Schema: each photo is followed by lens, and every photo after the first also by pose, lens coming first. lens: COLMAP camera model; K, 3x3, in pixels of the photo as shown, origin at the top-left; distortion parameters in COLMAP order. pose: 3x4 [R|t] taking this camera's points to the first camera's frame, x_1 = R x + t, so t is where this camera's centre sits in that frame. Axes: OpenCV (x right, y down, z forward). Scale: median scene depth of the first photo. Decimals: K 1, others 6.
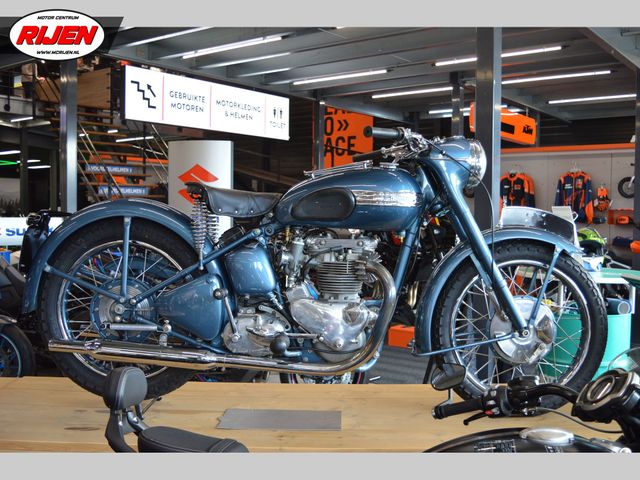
lens RADIAL K [[693.2, 0, 320.0], [0, 693.2, 240.0], [0, 0, 1]] dist [0.011806, 0.008797]
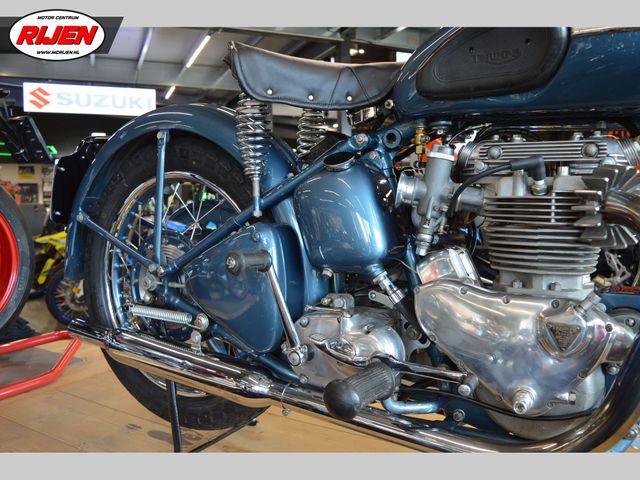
lens RADIAL K [[547.9, 0, 320.0], [0, 547.9, 240.0], [0, 0, 1]] dist [-0.083628, 0.001207]
pose [[0.871726, 0.017298, -0.489689, 0.073388], [-0.004109, 0.999600, 0.027996, 0.048572], [0.489977, -0.022393, 0.871448, 0.660584]]
